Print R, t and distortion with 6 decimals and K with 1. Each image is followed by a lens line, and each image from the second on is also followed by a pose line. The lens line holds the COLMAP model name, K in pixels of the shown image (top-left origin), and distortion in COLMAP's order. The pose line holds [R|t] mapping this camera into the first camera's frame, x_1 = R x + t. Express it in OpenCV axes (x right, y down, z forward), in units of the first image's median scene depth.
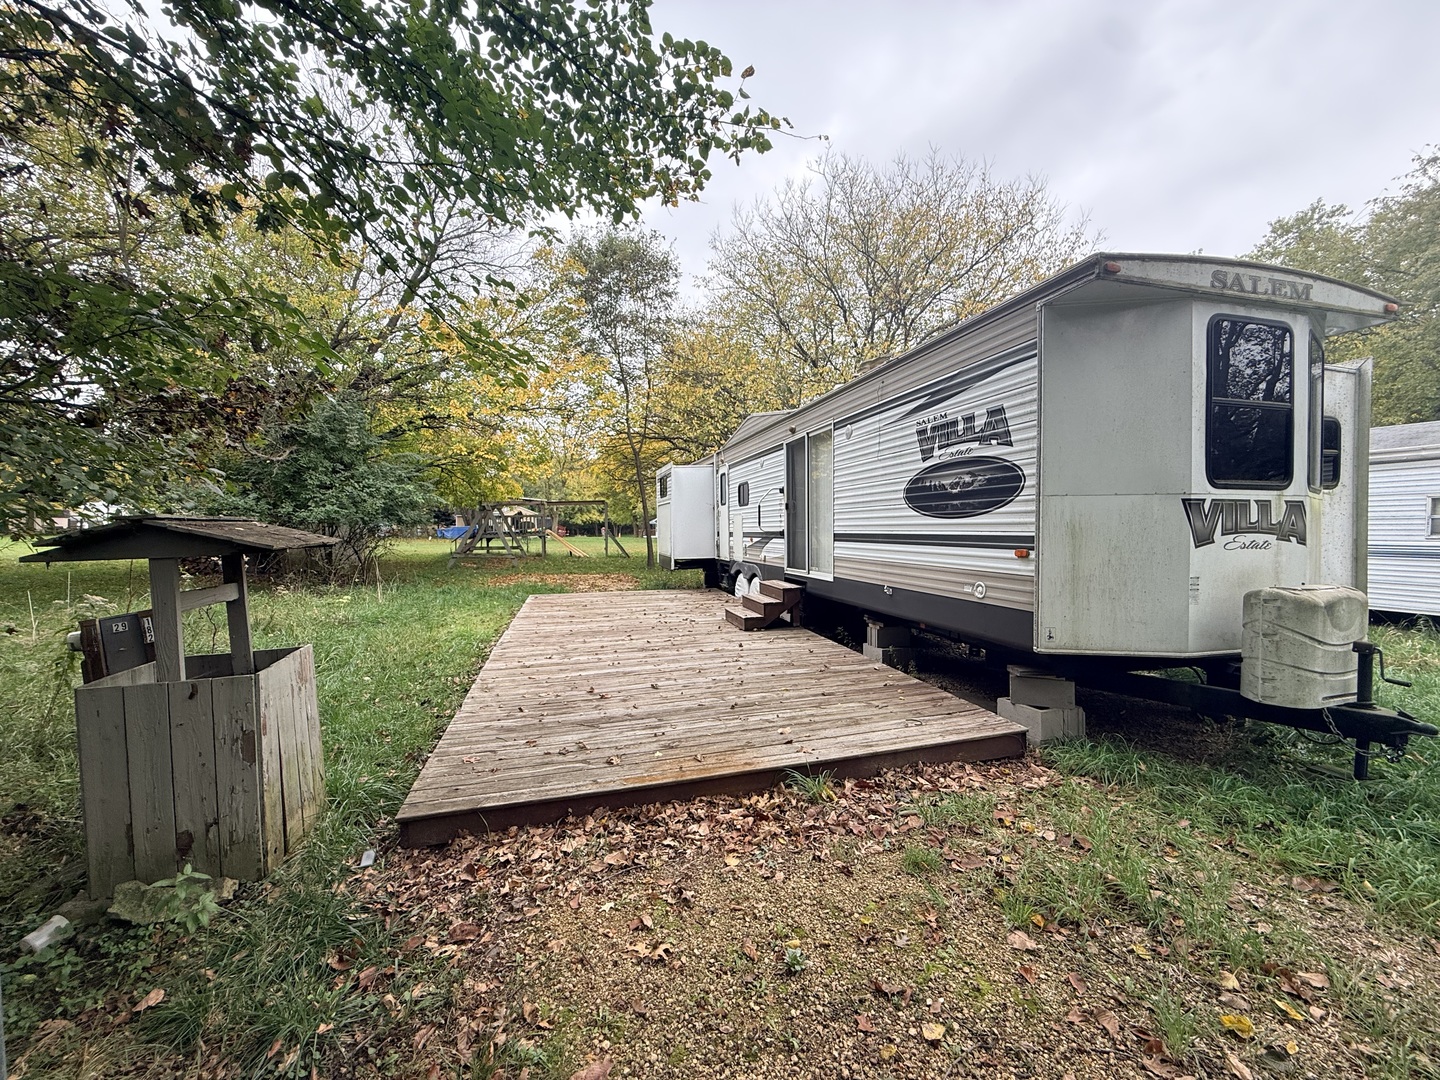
lens RADIAL K [[570.6, 0, 720.0], [0, 570.6, 540.0], [0, 0, 1]] dist [0.000710, 0.000098]
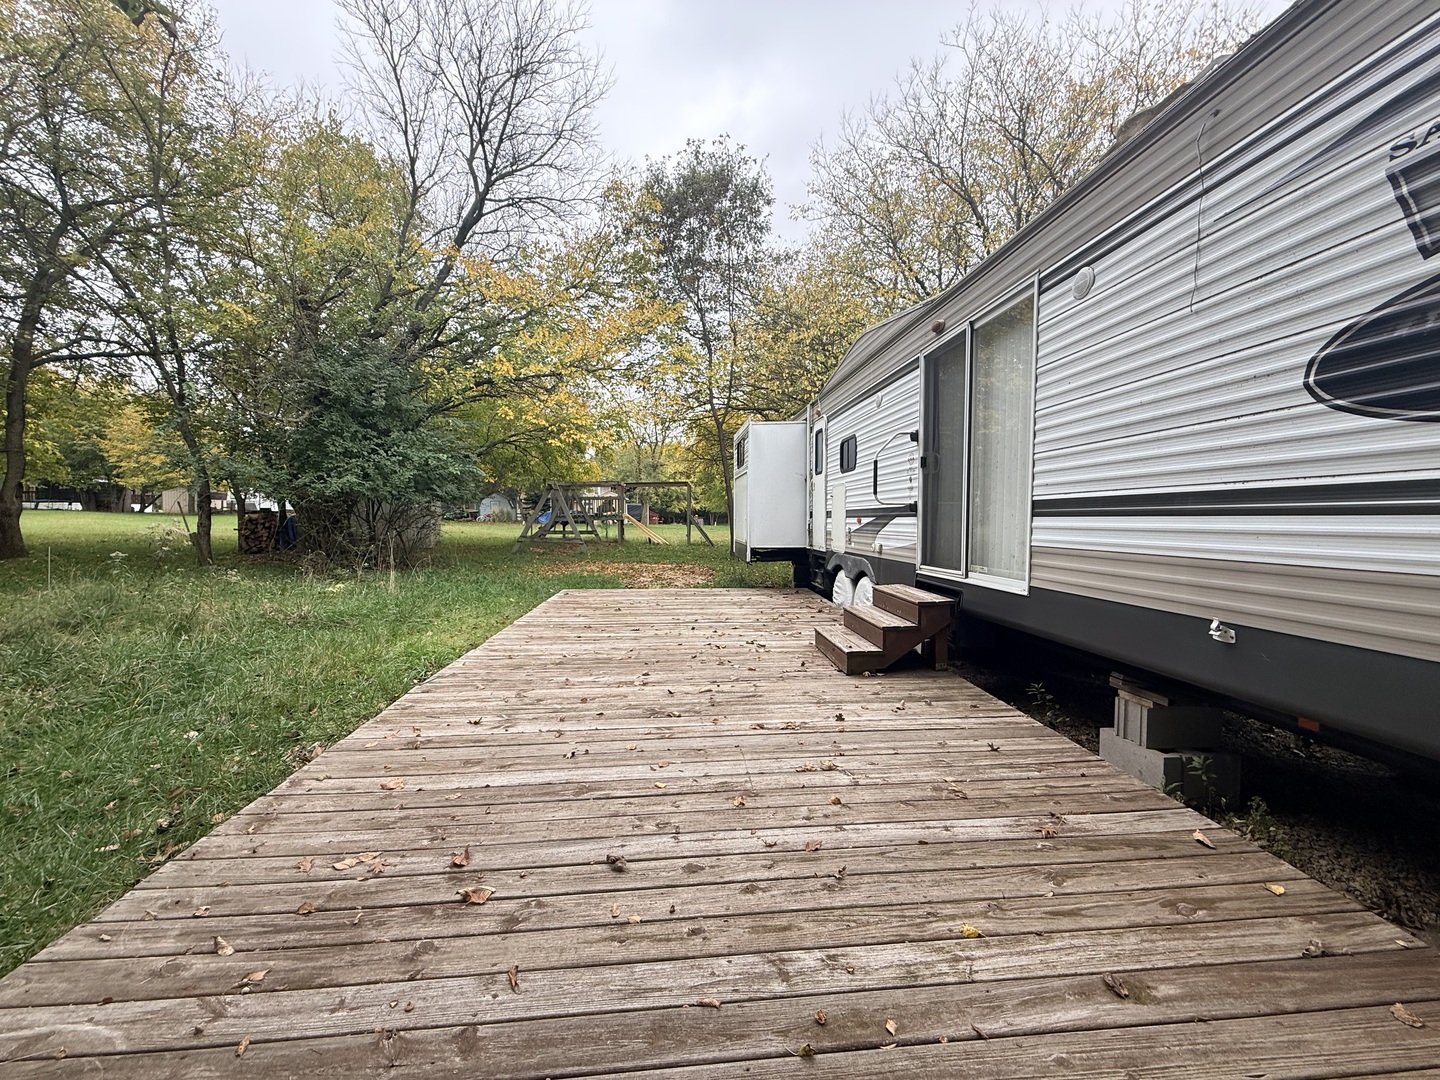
lens RADIAL K [[570.6, 0, 720.0], [0, 570.6, 540.0], [0, 0, 1]] dist [0.000710, 0.000098]
pose [[0.984938, 0.020112, -0.171732, 0.013272], [-0.017312, 0.999692, 0.017786, 0.017487], [0.172036, -0.014546, 0.984983, 0.421538]]
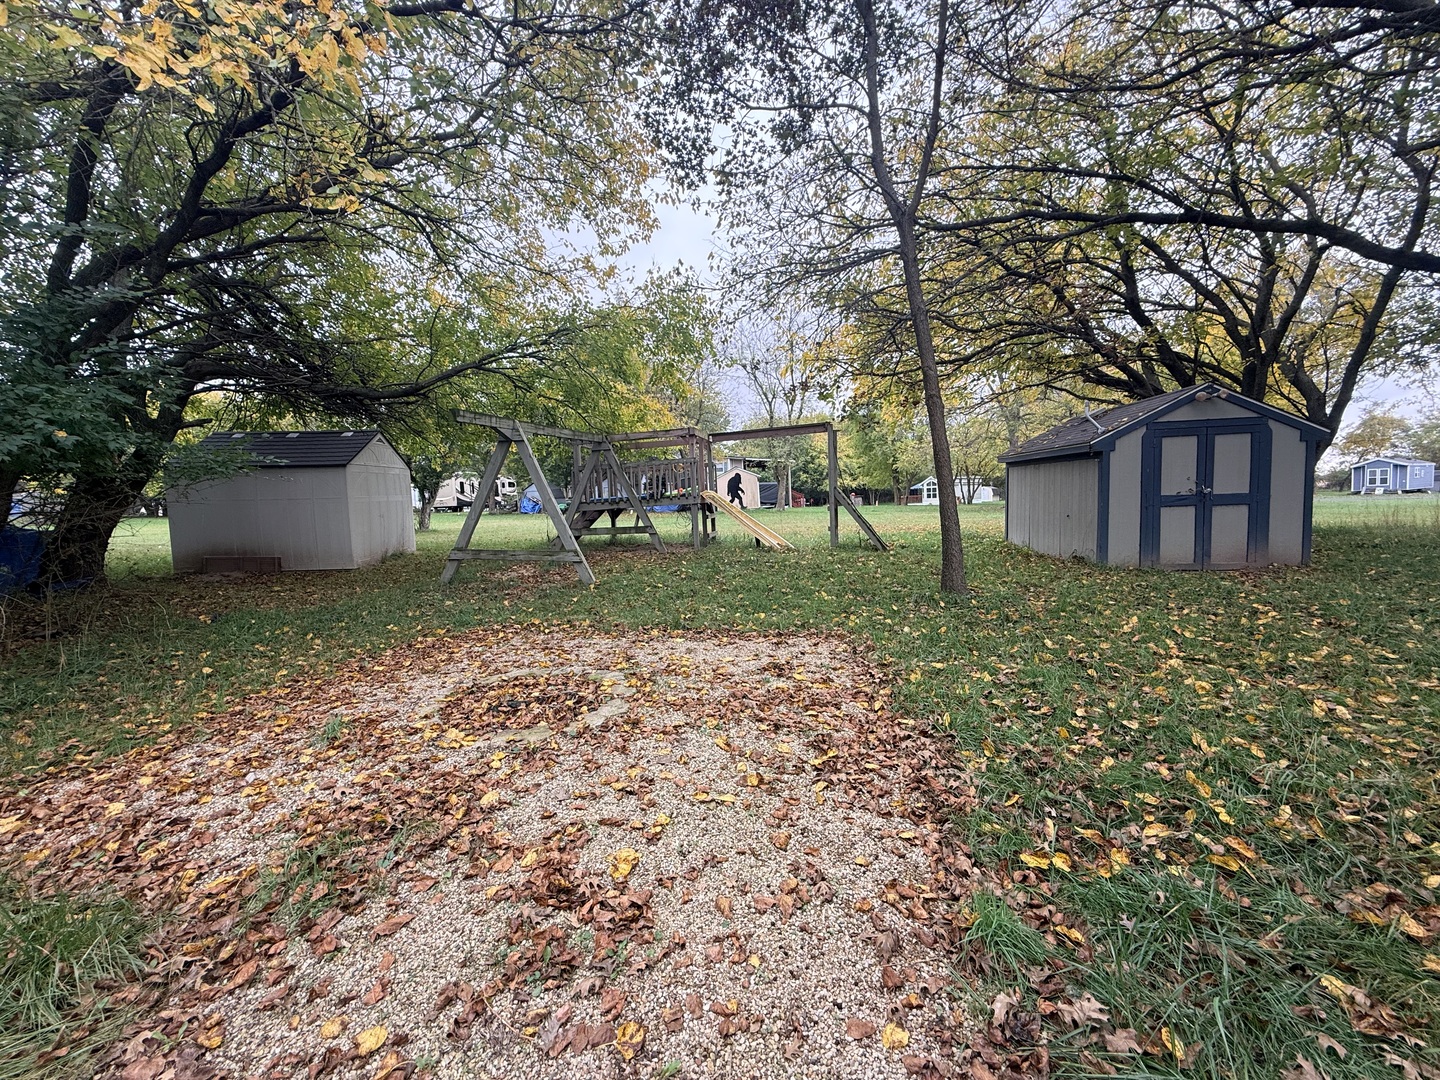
lens RADIAL K [[570.6, 0, 720.0], [0, 570.6, 540.0], [0, 0, 1]] dist [0.000710, 0.000098]
pose [[0.902476, 0.004170, -0.430721, -0.282372], [0.018417, 0.998665, 0.048258, 0.001542], [0.430347, -0.051485, 0.901194, 1.850676]]
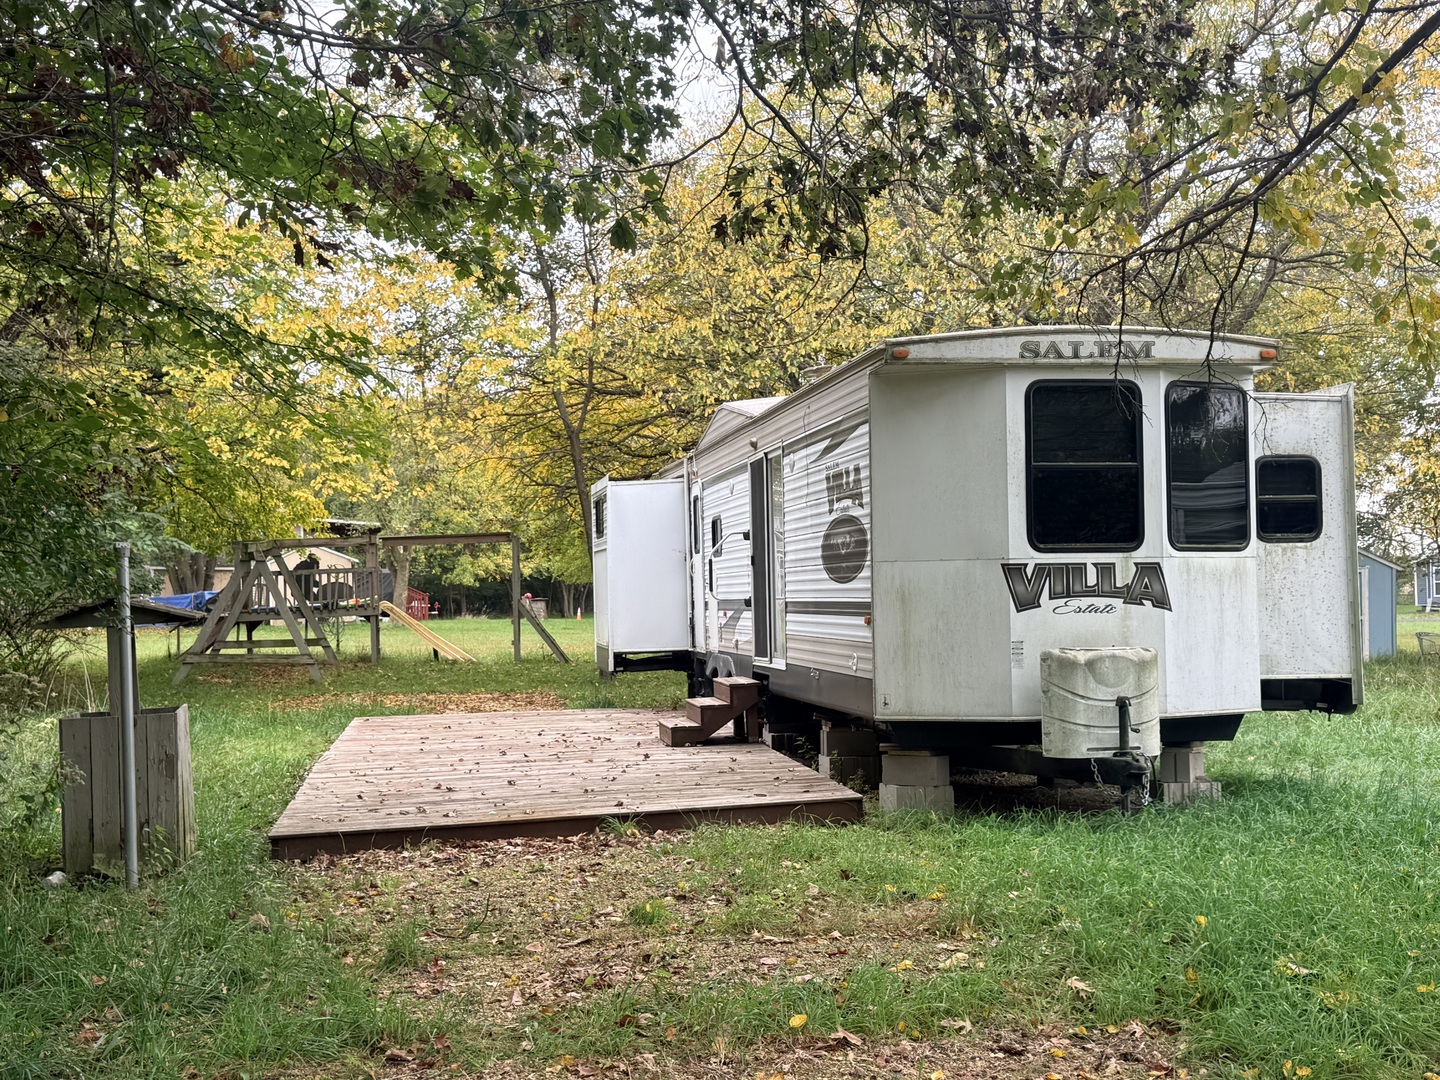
lens RADIAL K [[1749.6, 0, 724.4], [0, 1749.6, 571.5], [0, 0, 1]] dist [0.135871, 0.004826]
pose [[0.994936, -0.012649, -0.099712, 0.316763], [0.009457, 0.999430, -0.032414, 0.018941], [0.100065, 0.031307, 0.994488, -1.078348]]
